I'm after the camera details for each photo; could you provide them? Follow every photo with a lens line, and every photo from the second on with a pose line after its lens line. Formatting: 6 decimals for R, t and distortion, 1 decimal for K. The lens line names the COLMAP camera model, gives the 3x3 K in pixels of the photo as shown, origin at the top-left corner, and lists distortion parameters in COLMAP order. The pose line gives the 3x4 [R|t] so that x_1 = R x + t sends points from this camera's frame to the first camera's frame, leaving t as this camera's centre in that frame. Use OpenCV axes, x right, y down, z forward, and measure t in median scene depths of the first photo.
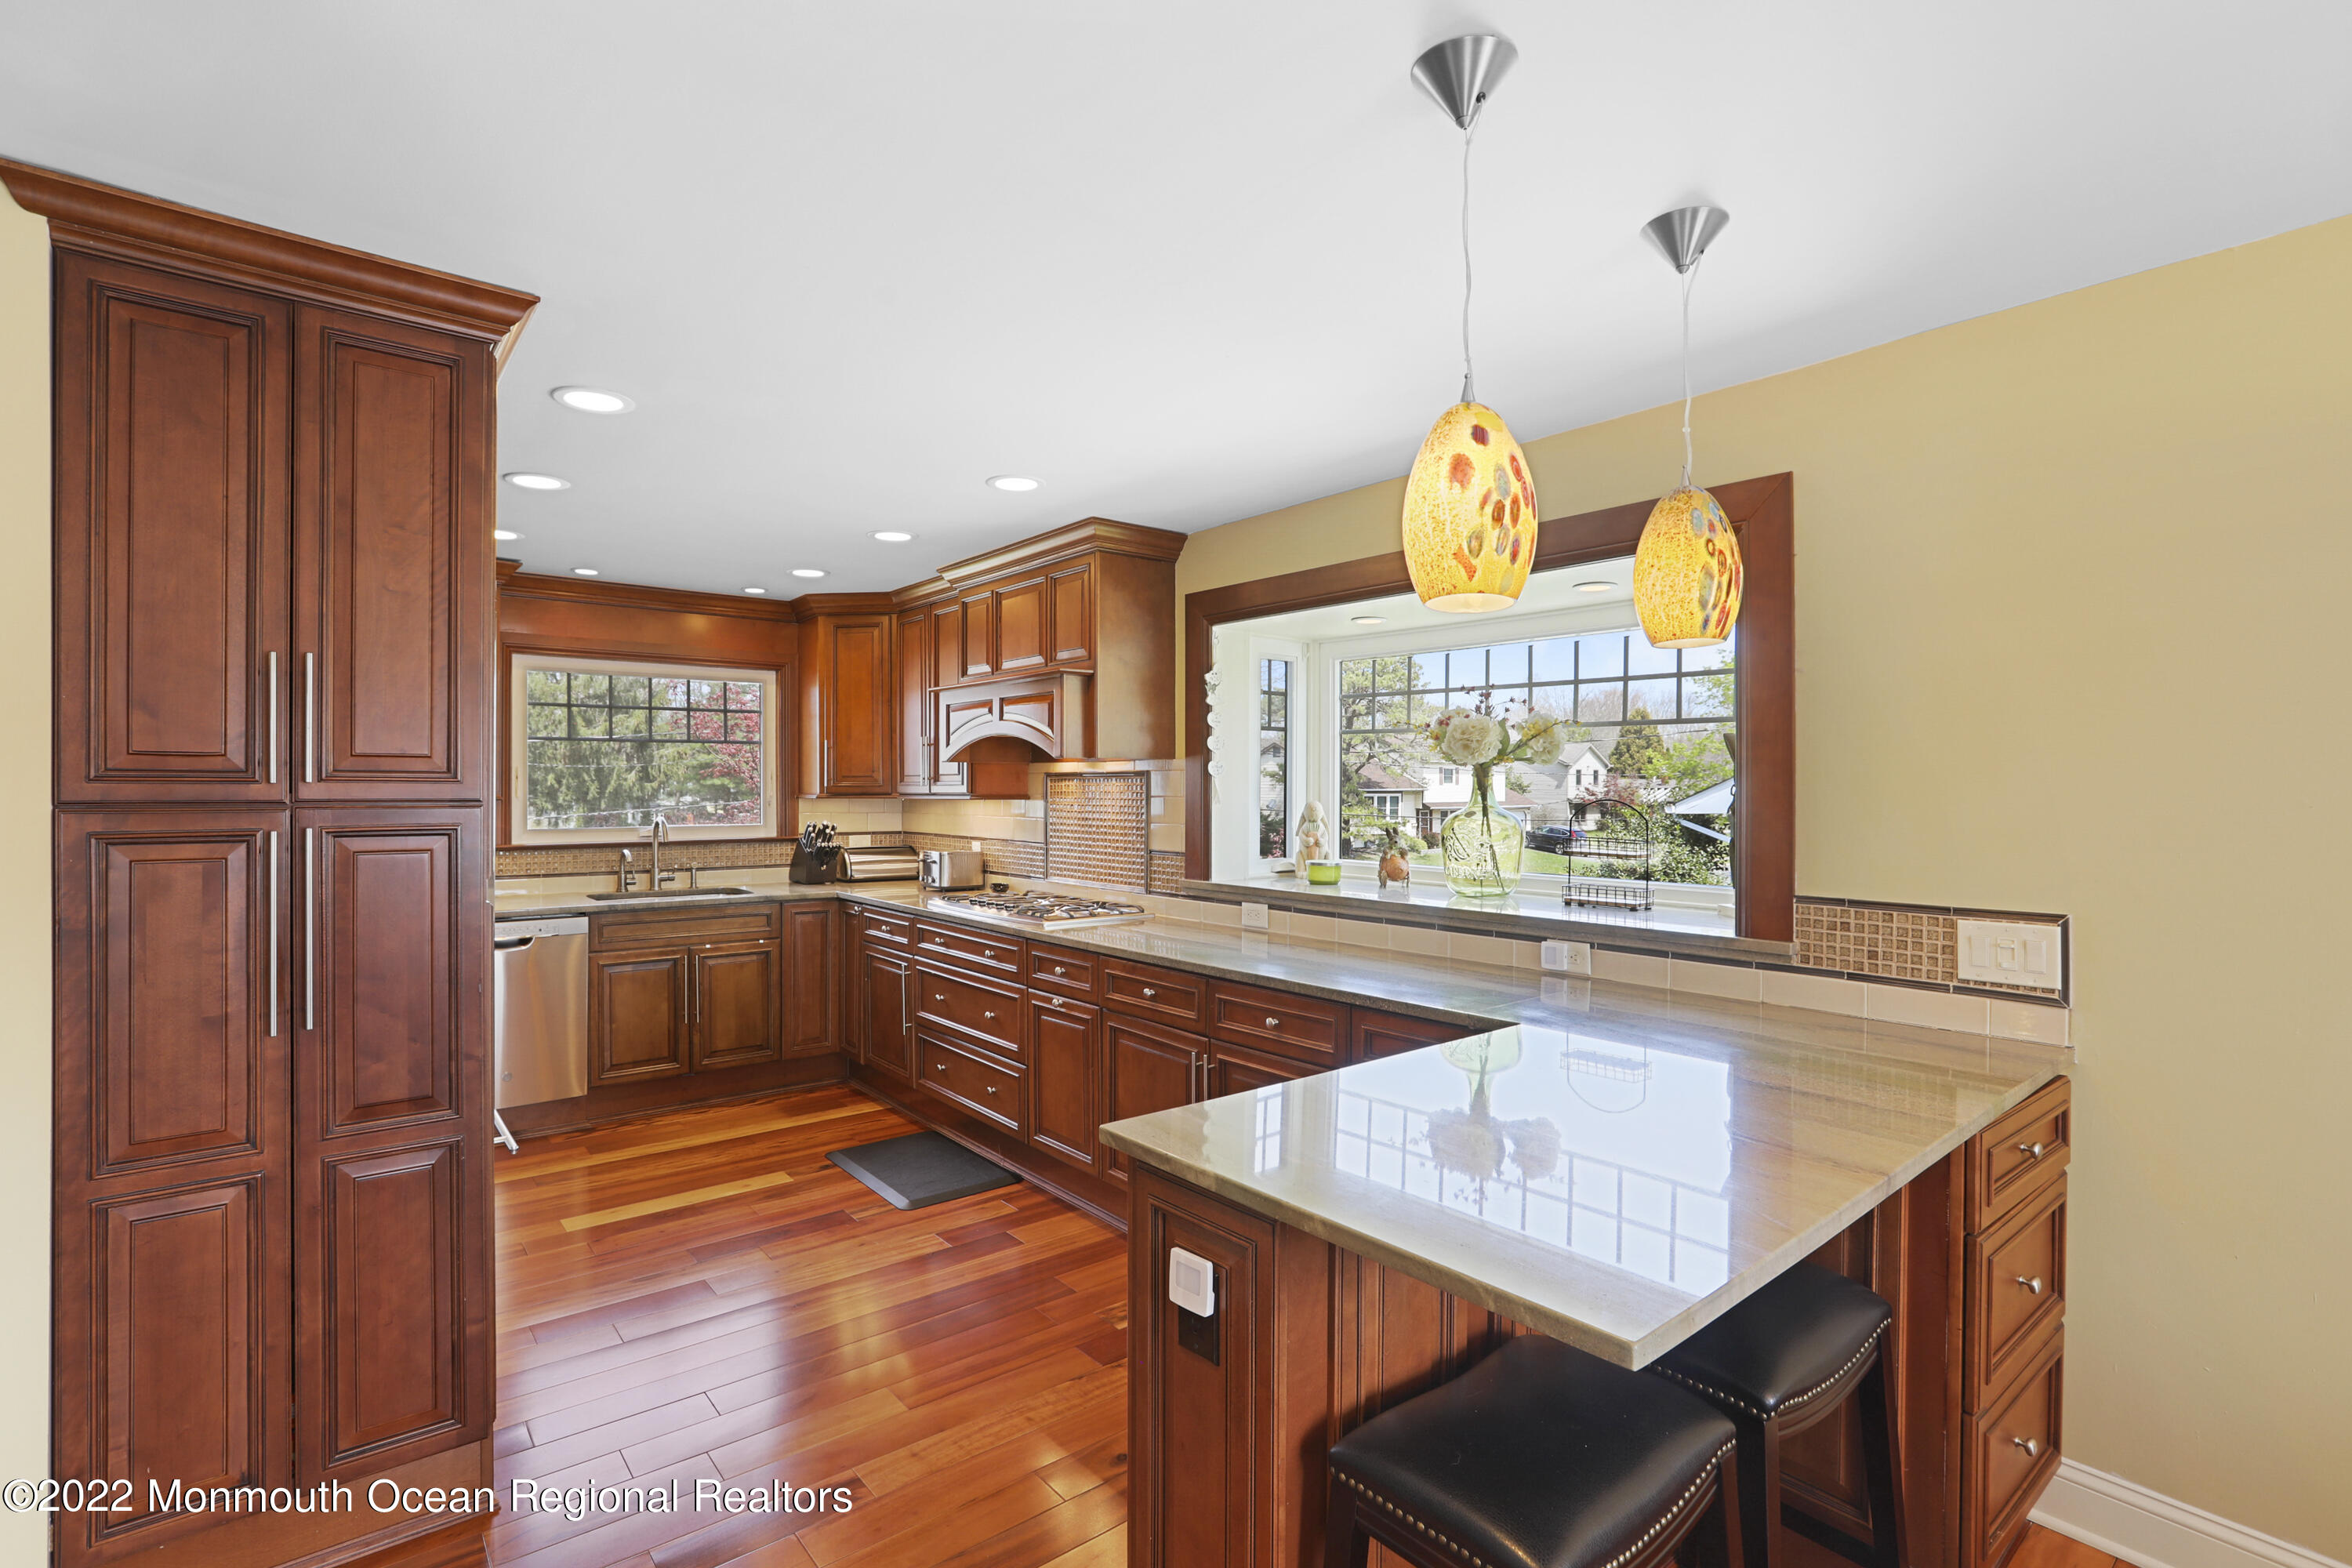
lens RADIAL K [[1075.8, 0, 1111.3], [0, 1075.8, 801.0], [0, 0, 1]] dist [0.010933, 0.000223]
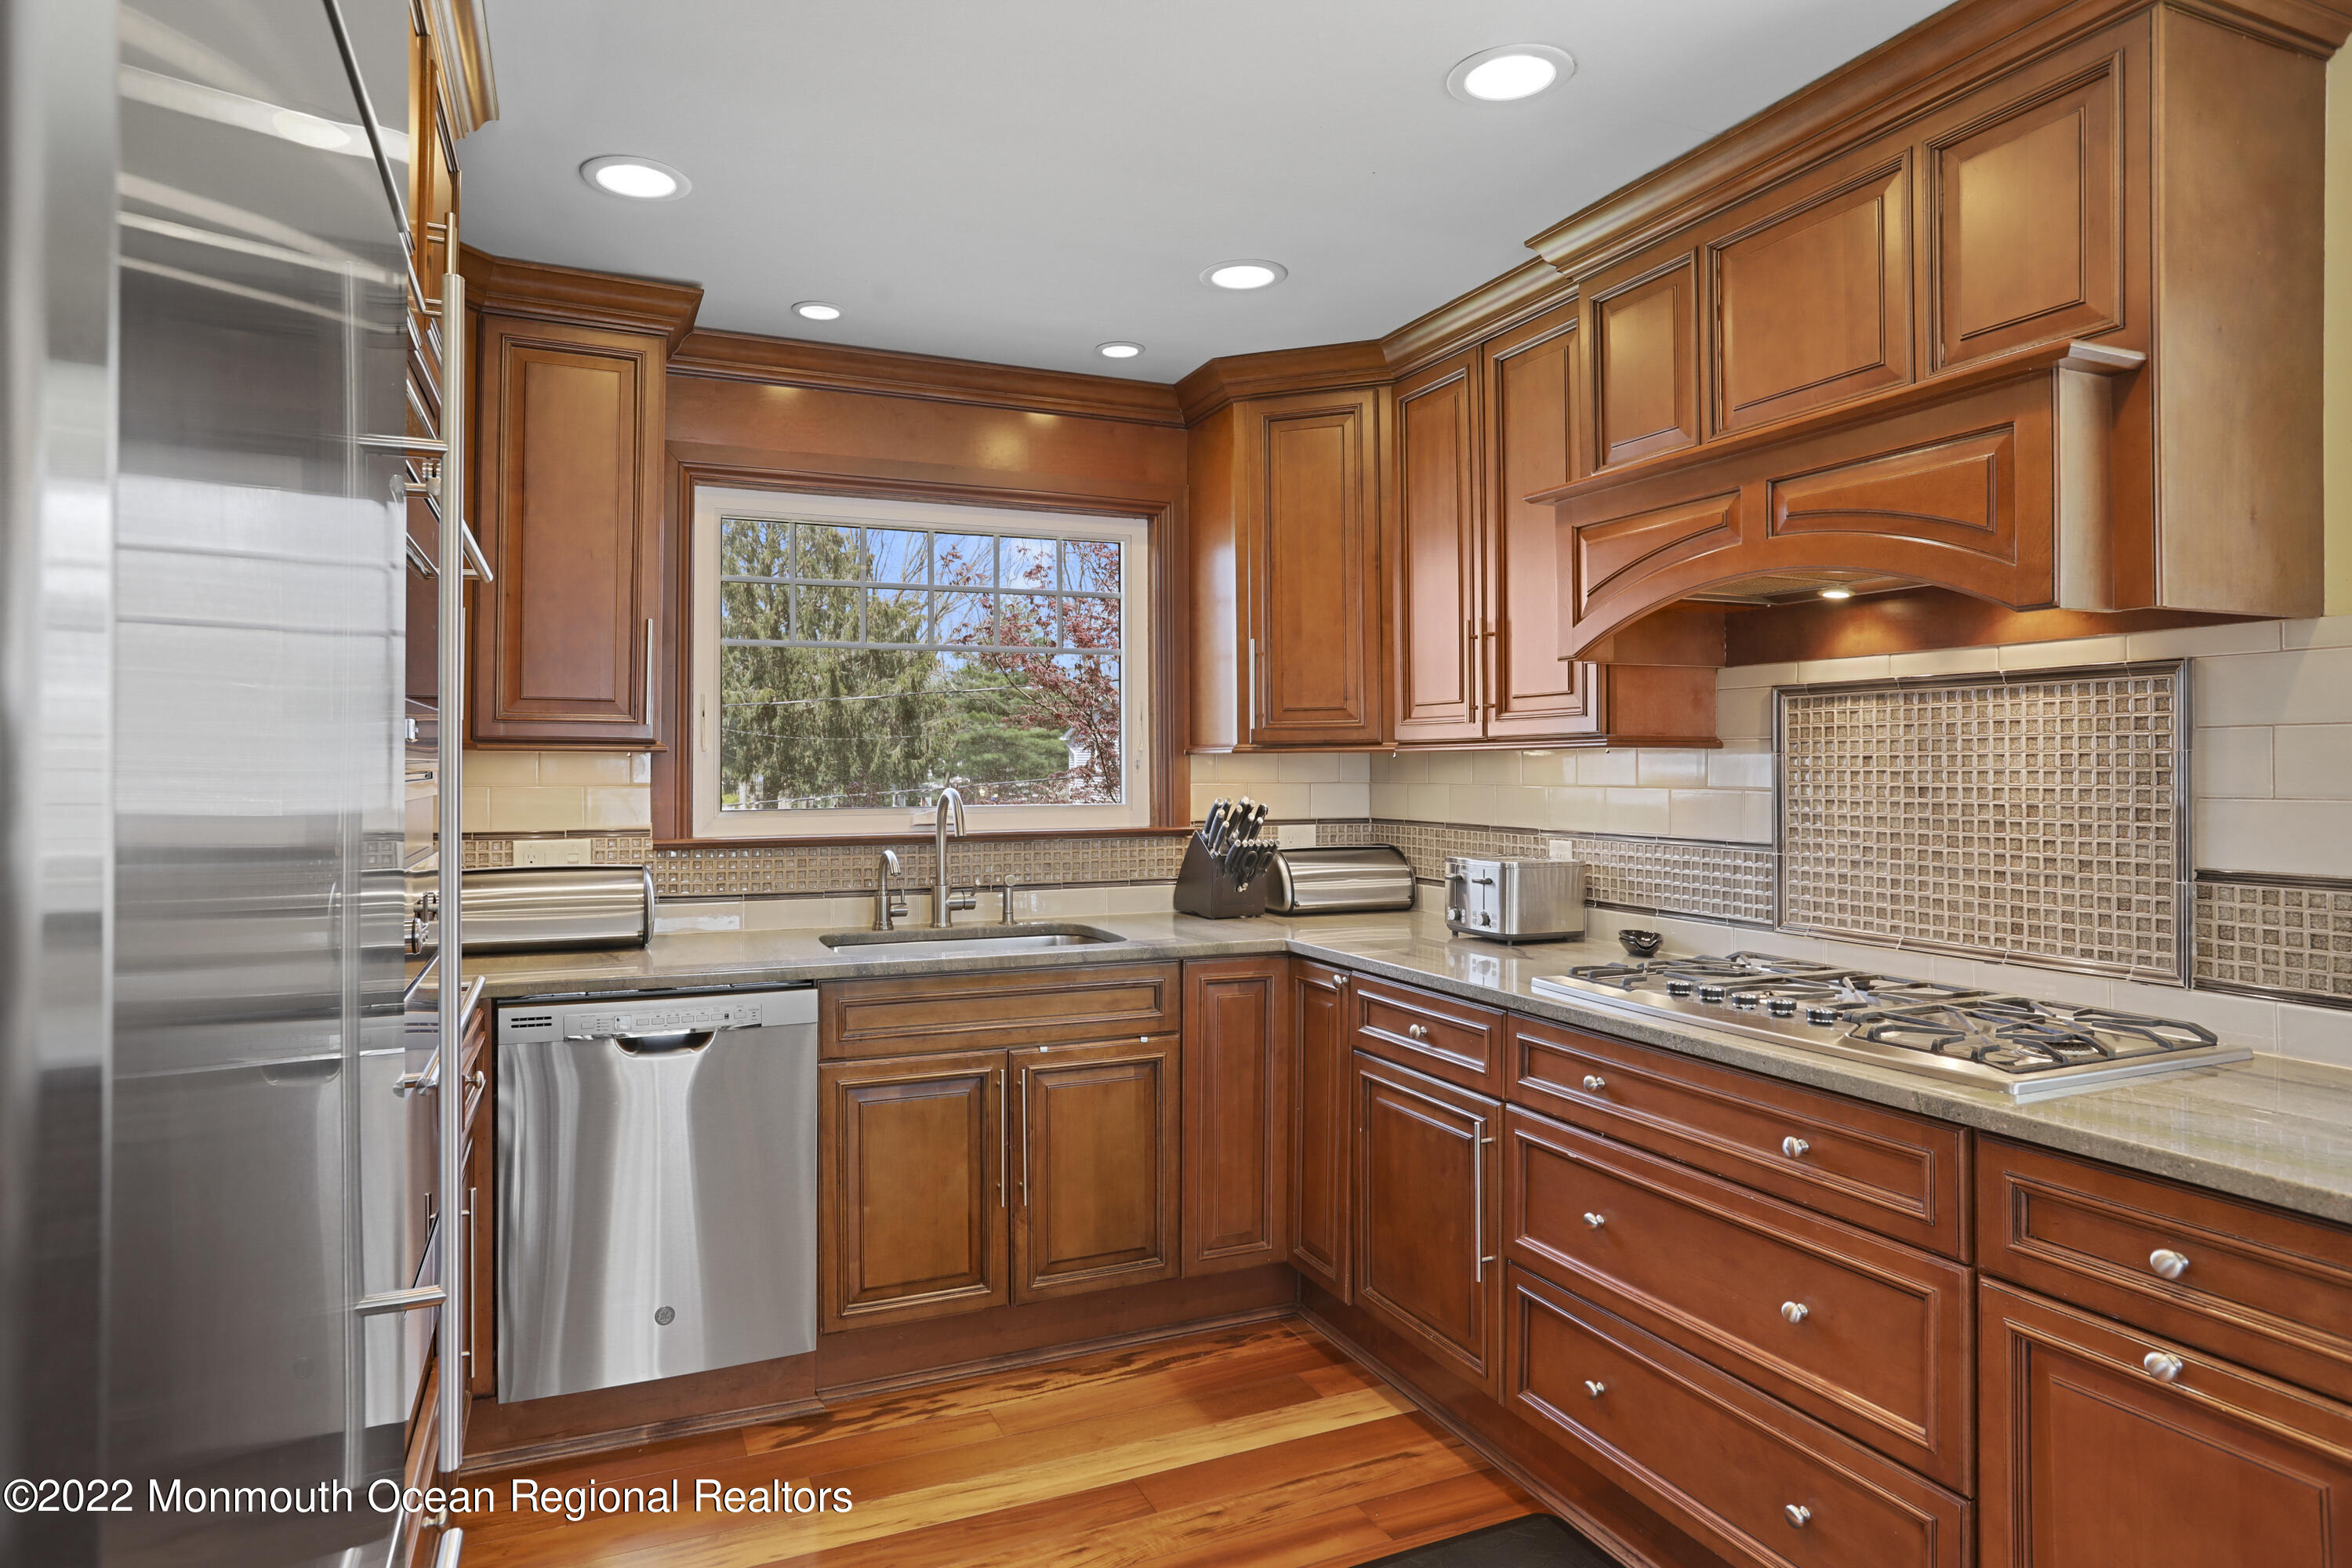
lens RADIAL K [[1350.0, 0, 1169.2], [0, 1350.0, 768.8], [0, 0, 1]] dist [0.007858, 0.004034]
pose [[0.976054, -0.002458, -0.217514, -0.176785], [0.000460, 0.999957, -0.009235, 0.012058], [0.217527, 0.008914, 0.976014, 0.393314]]
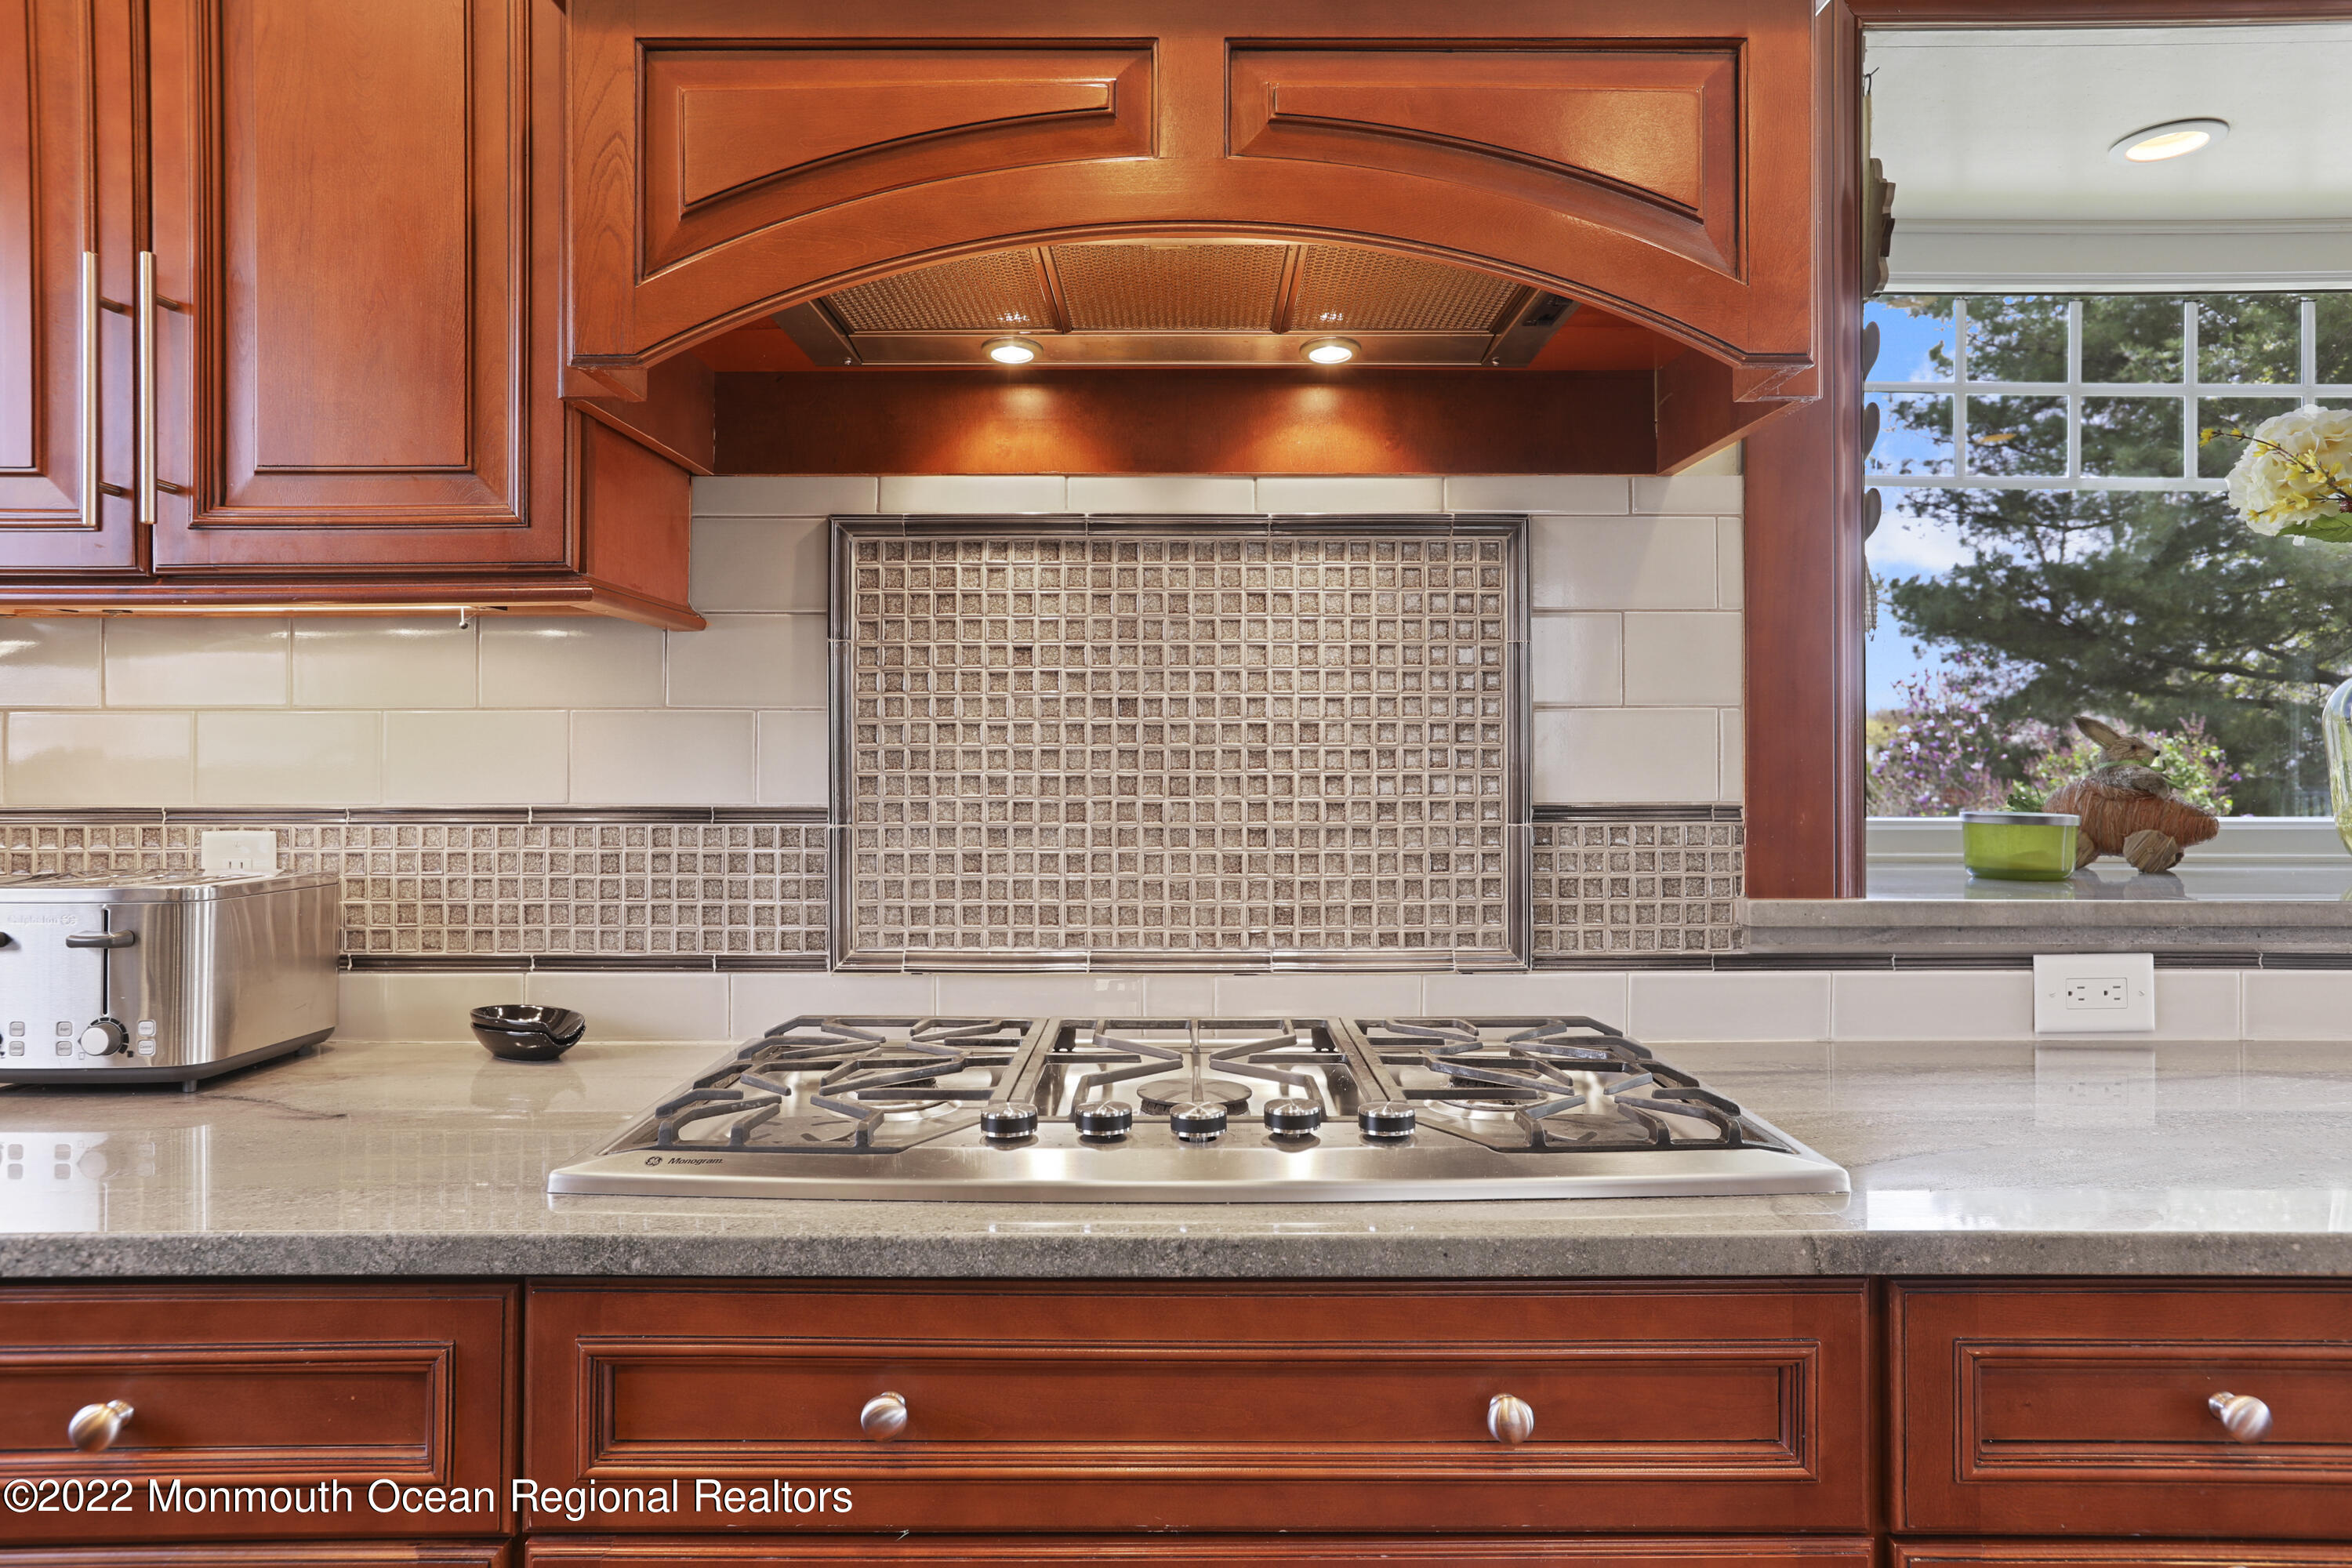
lens RADIAL K [[1514.9, 0, 1233.0], [0, 1514.9, 749.0], [0, 0, 1]] dist [-0.019264, 0.005621]
pose [[0.593441, -0.002539, 0.804874, -0.268327], [0.010947, 0.999928, -0.004917, 0.026802], [-0.804803, 0.011729, 0.593426, 0.706643]]
